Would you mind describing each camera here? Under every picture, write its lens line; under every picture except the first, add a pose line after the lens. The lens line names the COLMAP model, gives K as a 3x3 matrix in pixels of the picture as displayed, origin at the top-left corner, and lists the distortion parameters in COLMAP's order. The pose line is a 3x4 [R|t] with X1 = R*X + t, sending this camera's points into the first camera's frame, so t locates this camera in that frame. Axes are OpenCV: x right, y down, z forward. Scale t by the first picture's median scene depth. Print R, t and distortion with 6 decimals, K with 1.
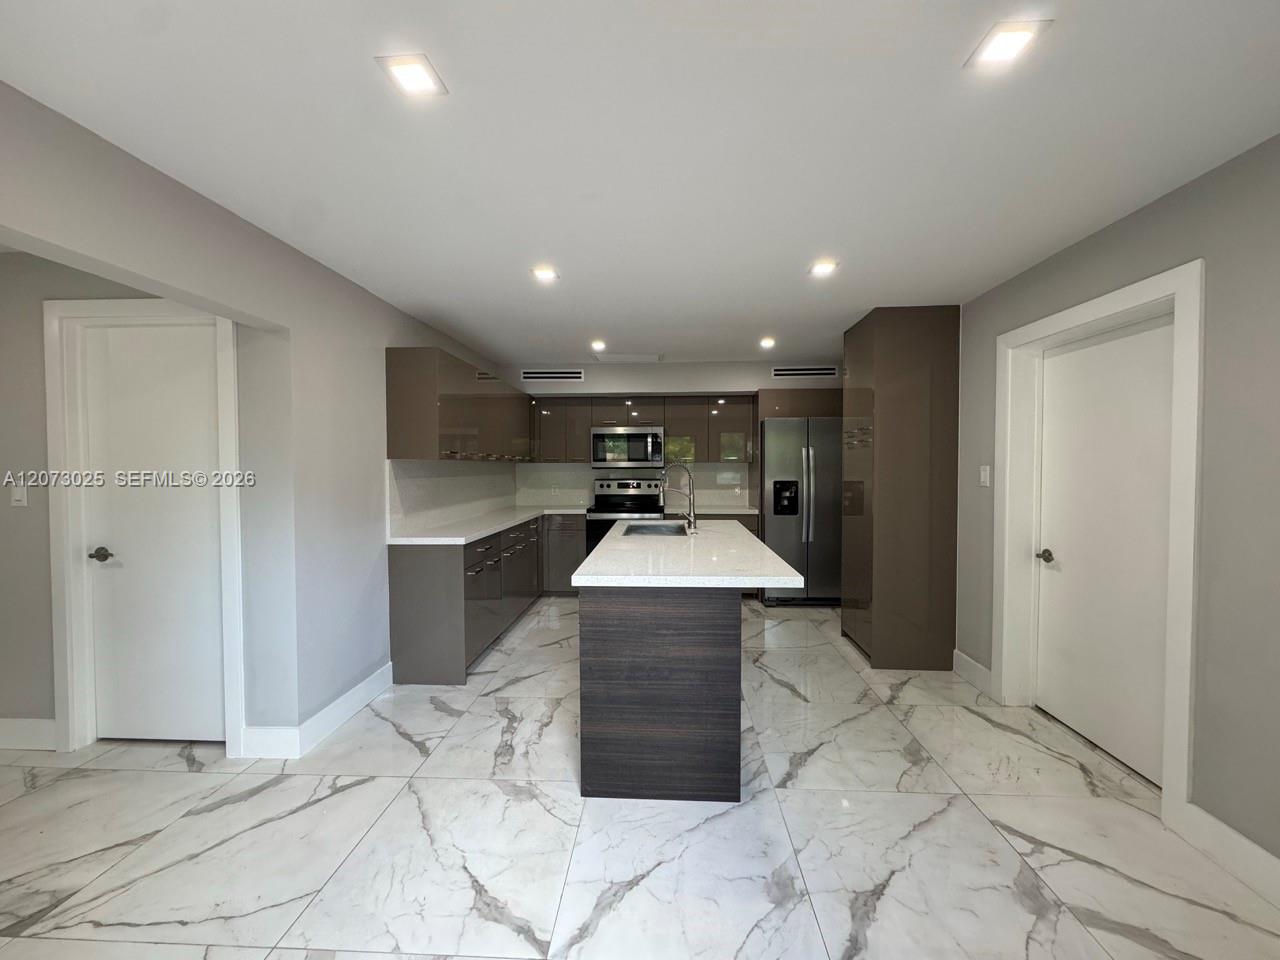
lens RADIAL K [[519.4, 0, 646.4], [0, 519.4, 477.9], [0, 0, 1]] dist [-0.002930, 0.000715]
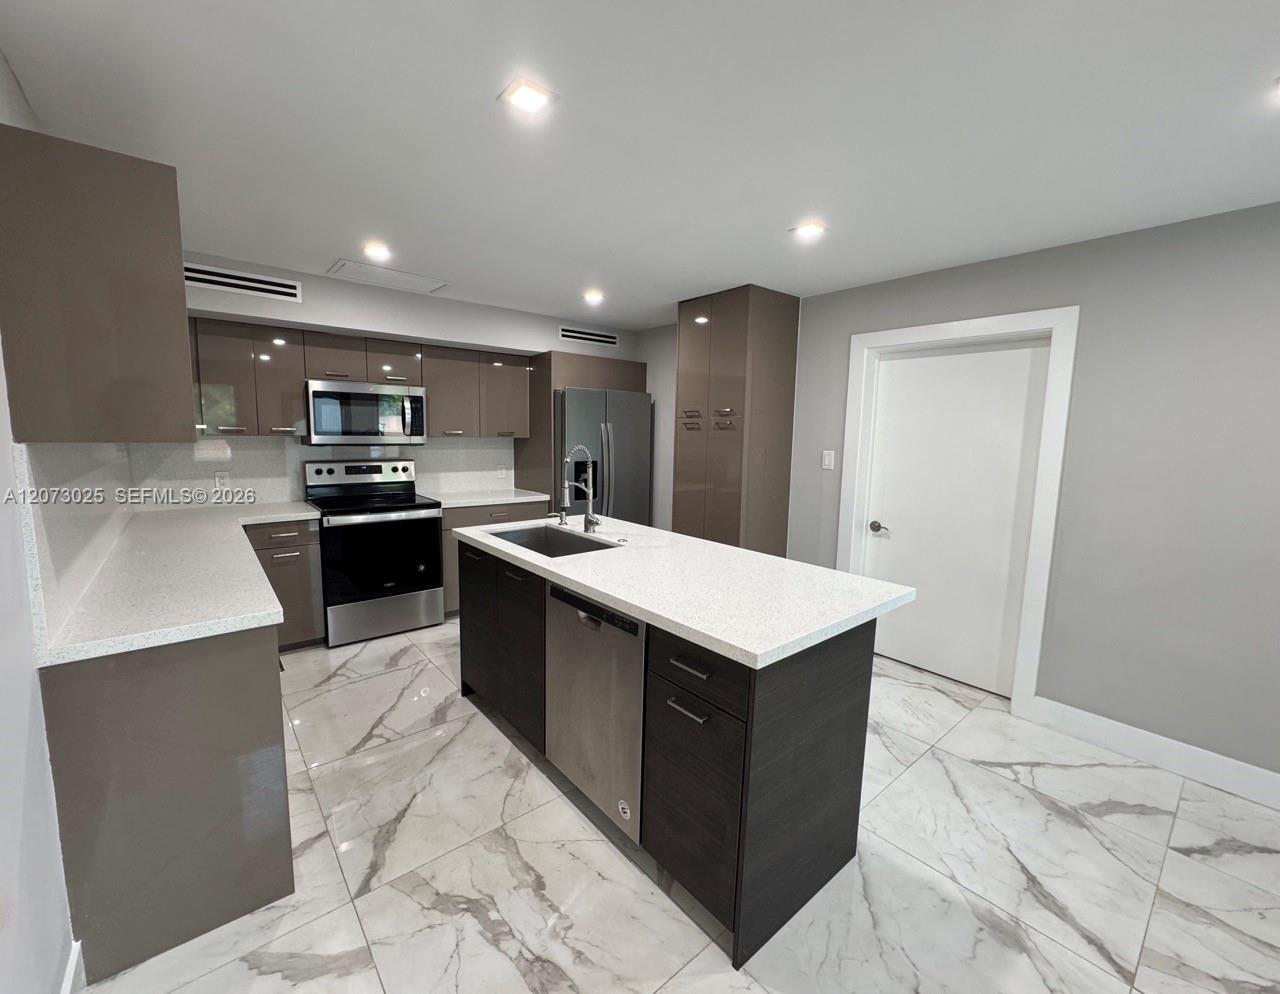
lens RADIAL K [[530.5, 0, 628.6], [0, 530.5, 495.4], [0, 0, 1]] dist [-0.001826, -0.000238]
pose [[0.738668, -0.062407, 0.671174, -0.437817], [-0.003246, 0.995364, 0.096123, -0.035741], [-0.674062, -0.073182, 0.735041, 0.437417]]
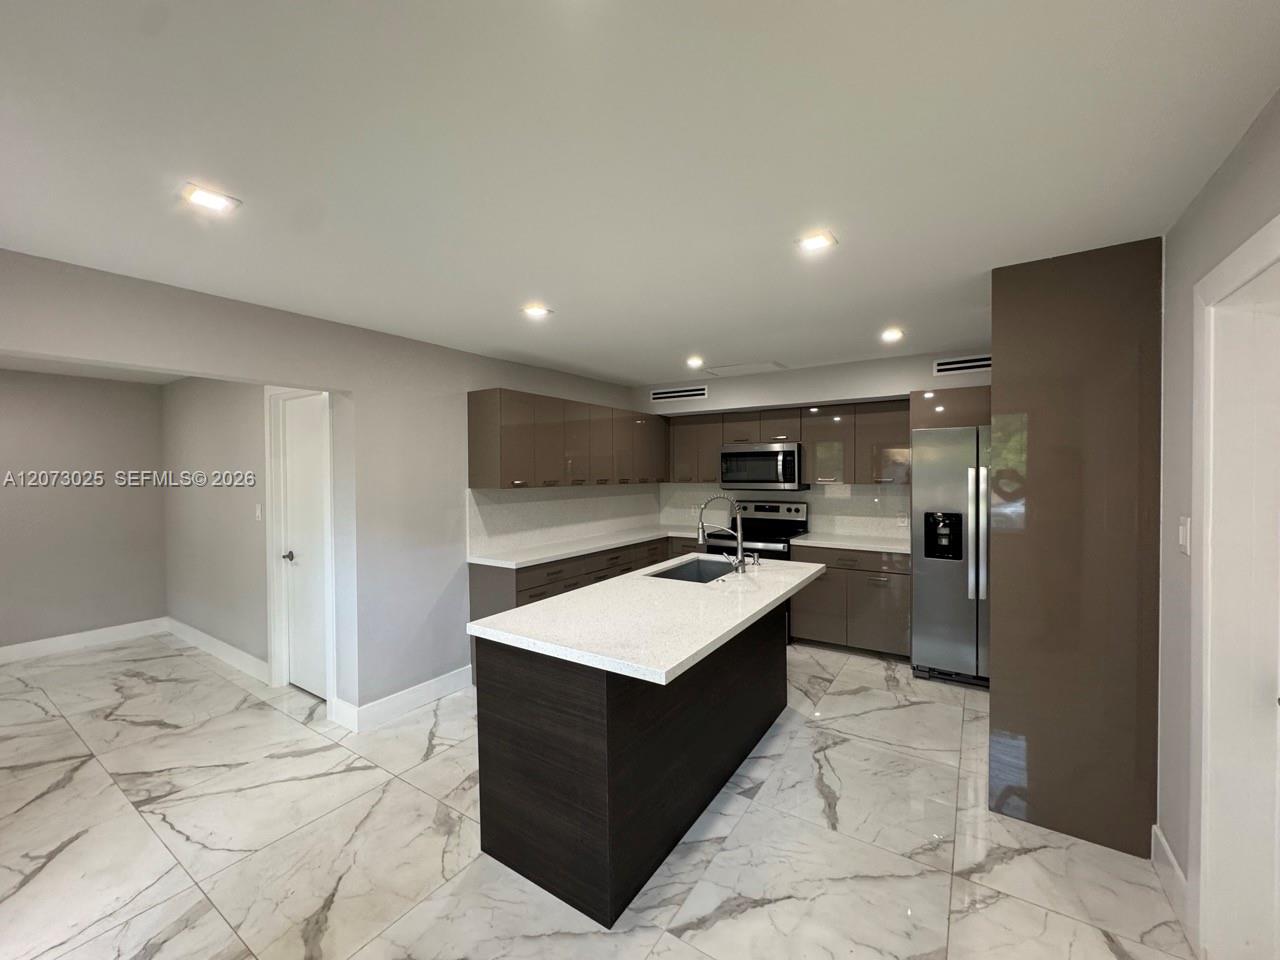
lens RADIAL K [[519.4, 0, 641.0], [0, 519.4, 477.2], [0, 0, 1]] dist [-0.002930, 0.000715]
pose [[0.855586, 0.003603, -0.517649, 0.433261], [-0.007817, 0.999952, -0.005960, -0.057699], [0.517602, 0.009146, 0.855572, 0.213592]]
